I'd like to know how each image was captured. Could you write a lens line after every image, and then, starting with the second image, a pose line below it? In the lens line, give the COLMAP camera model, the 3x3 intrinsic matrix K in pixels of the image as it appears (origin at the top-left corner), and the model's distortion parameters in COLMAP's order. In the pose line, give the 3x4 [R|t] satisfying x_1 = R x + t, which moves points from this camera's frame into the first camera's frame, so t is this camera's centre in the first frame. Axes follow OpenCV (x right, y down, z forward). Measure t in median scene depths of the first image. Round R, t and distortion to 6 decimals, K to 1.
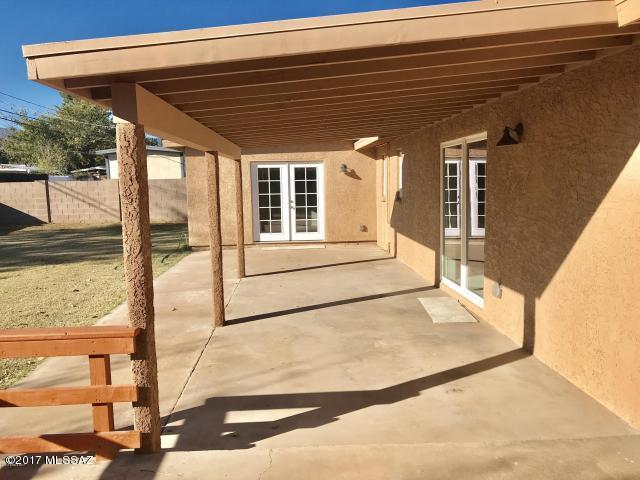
lens RADIAL K [[521.5, 0, 317.3], [0, 521.5, 238.9], [0, 0, 1]] dist [0.041979, -0.044960]
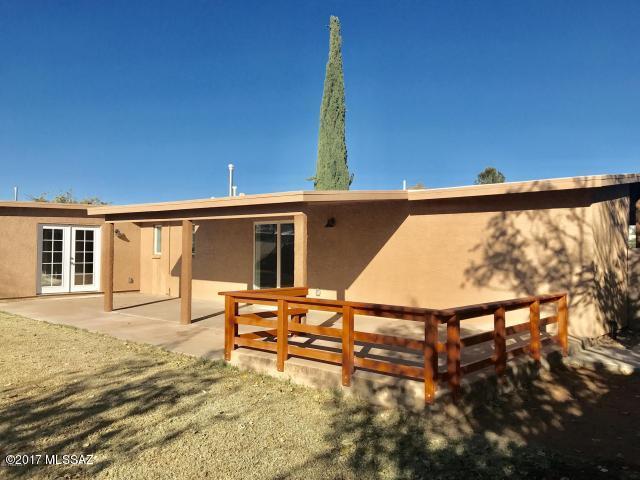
lens RADIAL K [[521.5, 0, 323.8], [0, 521.5, 236.8], [0, 0, 1]] dist [0.041979, -0.044960]
pose [[0.706655, 0.041873, 0.706318, -0.485357], [0.058126, 0.991438, -0.116930, 0.051114], [-0.705166, 0.123685, 0.698171, -0.228821]]
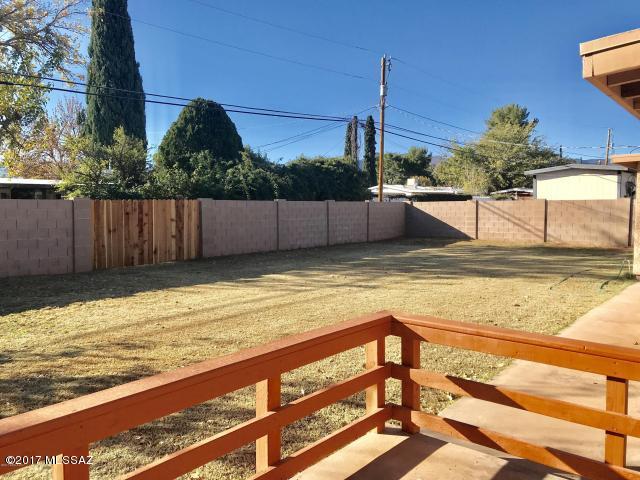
lens RADIAL K [[521.5, 0, 320.4], [0, 521.5, 238.3], [0, 0, 1]] dist [0.041979, -0.044960]
pose [[0.737678, 0.060560, -0.672432, -0.028550], [-0.089249, 0.995976, -0.008210, 0.005206], [0.669228, 0.066070, 0.740114, -0.002460]]
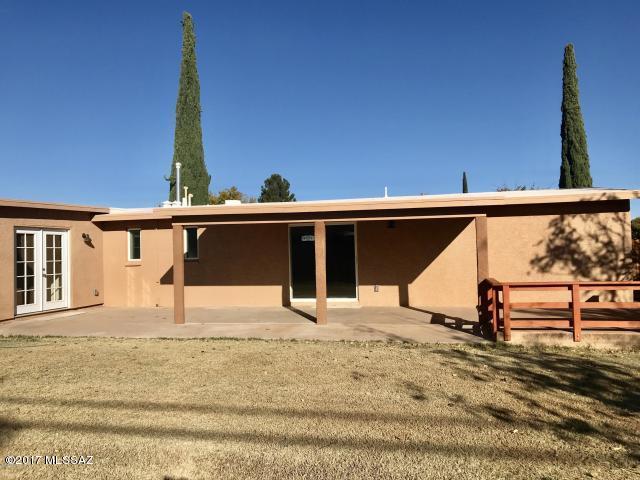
lens RADIAL K [[521.5, 0, 325.4], [0, 521.5, 237.6], [0, 0, 1]] dist [0.041979, -0.044960]
pose [[0.293471, 0.038630, 0.955187, -0.824218], [0.123154, 0.989329, -0.077849, 0.009838], [-0.948002, 0.140481, 0.285582, 0.223931]]
